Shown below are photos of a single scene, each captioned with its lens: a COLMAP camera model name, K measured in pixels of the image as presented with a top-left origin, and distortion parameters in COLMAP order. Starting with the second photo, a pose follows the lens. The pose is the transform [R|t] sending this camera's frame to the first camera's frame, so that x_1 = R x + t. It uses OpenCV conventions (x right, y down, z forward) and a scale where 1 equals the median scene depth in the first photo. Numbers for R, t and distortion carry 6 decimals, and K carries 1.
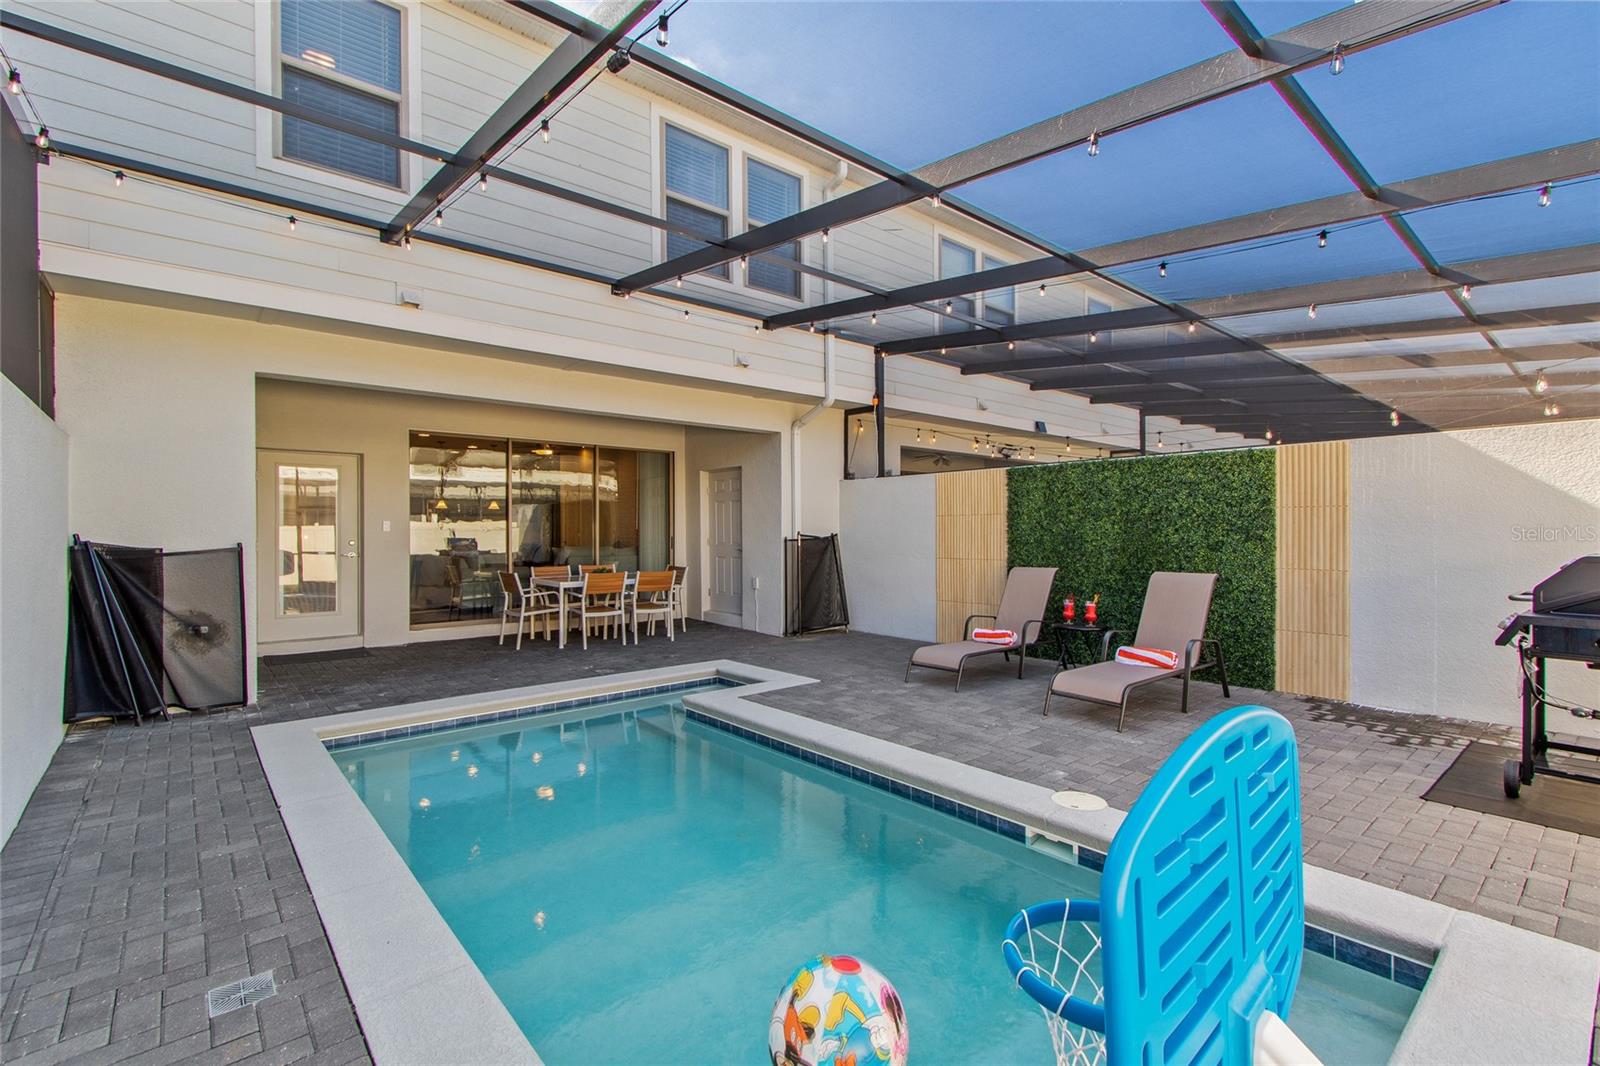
lens RADIAL K [[723.8, 0, 789.6], [0, 723.8, 535.4], [0, 0, 1]] dist [0.011295, -0.003380]
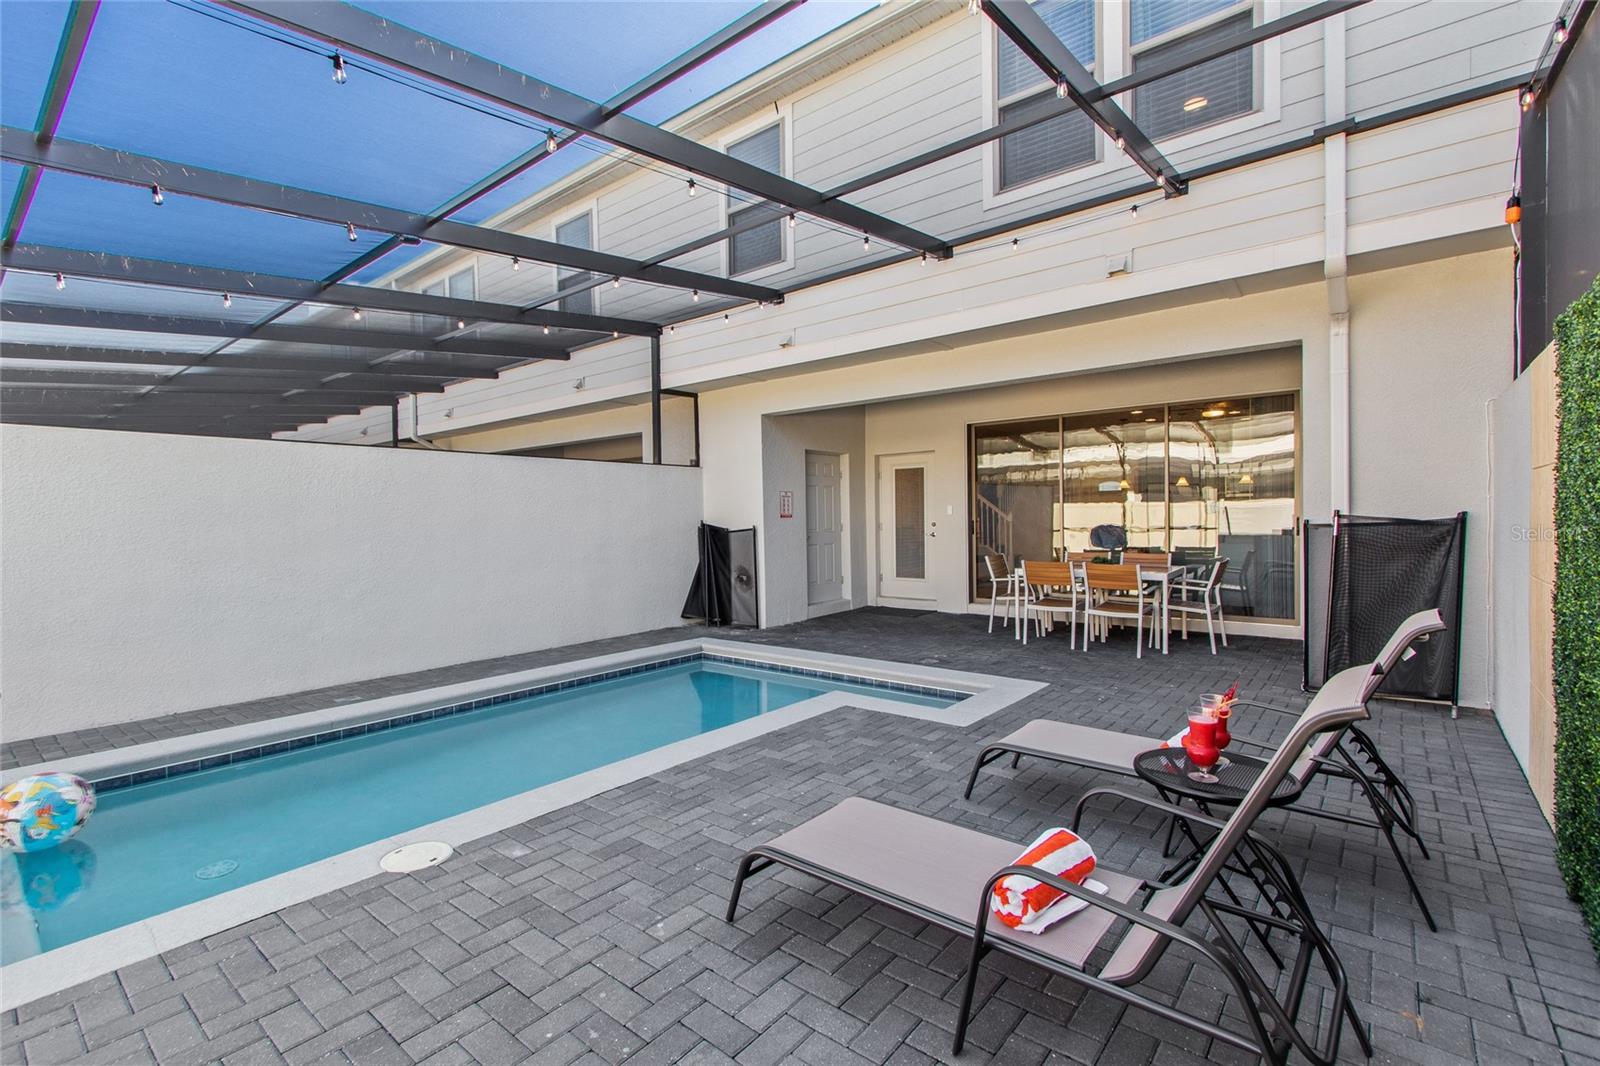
lens RADIAL K [[723.8, 0, 790.7], [0, 723.8, 529.4], [0, 0, 1]] dist [0.011295, -0.003380]
pose [[0.171966, 0.014411, -0.984997, 0.919391], [0.010288, 0.999812, 0.016424, -0.007063], [0.985049, -0.012959, 0.171786, 0.926752]]
